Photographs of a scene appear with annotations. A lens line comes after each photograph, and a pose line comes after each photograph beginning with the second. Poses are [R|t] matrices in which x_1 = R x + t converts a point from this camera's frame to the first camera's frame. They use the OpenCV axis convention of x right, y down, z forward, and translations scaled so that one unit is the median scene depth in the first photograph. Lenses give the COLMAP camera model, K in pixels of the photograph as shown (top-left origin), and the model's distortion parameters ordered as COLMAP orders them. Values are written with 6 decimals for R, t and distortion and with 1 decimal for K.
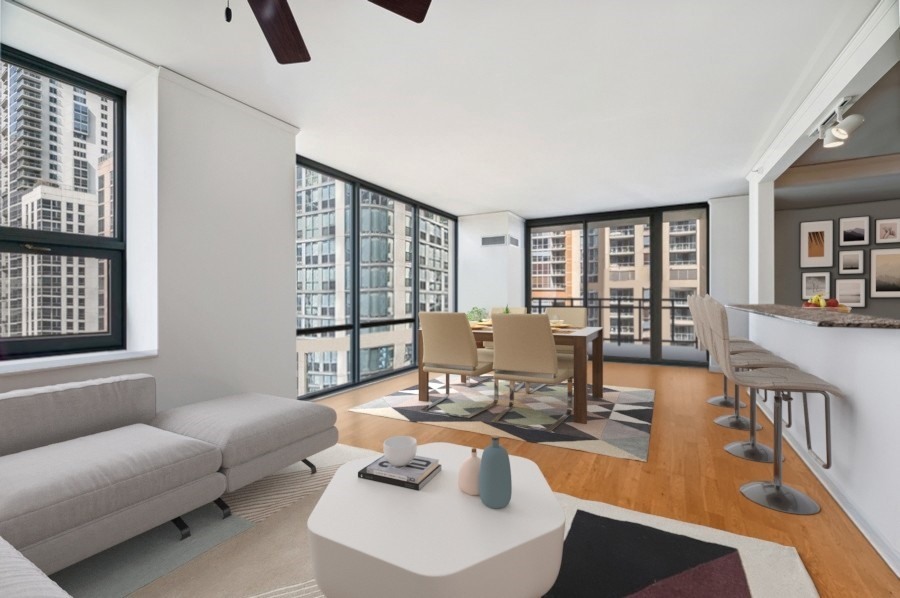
lens RADIAL K [[362.6, 0, 453.3], [0, 362.6, 293.0], [0, 0, 1]] dist [-0.003785, 0.001157]
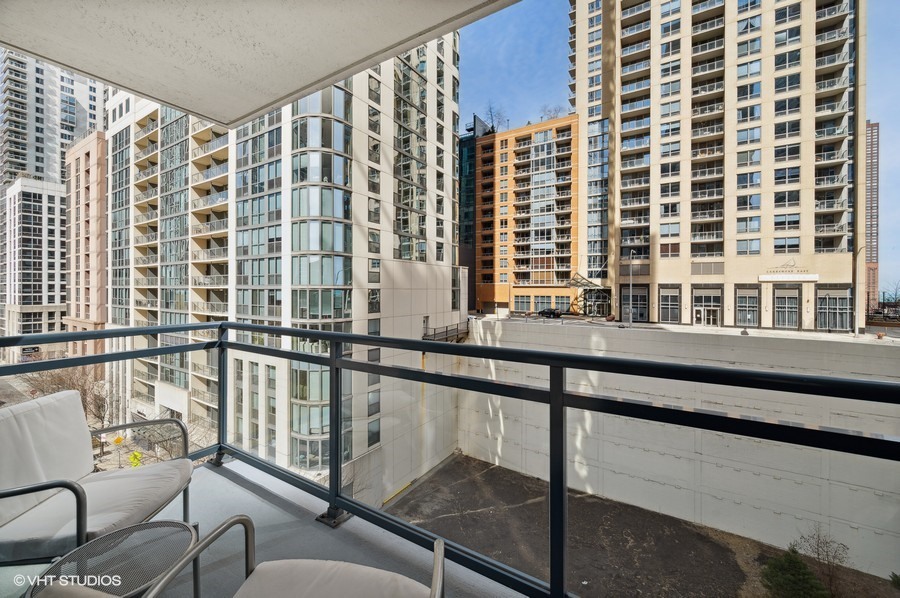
lens RADIAL K [[362.6, 0, 450.5], [0, 362.6, 291.0], [0, 0, 1]] dist [-0.003785, 0.001157]
pose [[0.998882, 0.001760, -0.047247, 0.051899], [-0.001590, 0.999992, 0.003616, 0.000165], [0.047253, -0.003537, 0.998877, 0.087581]]
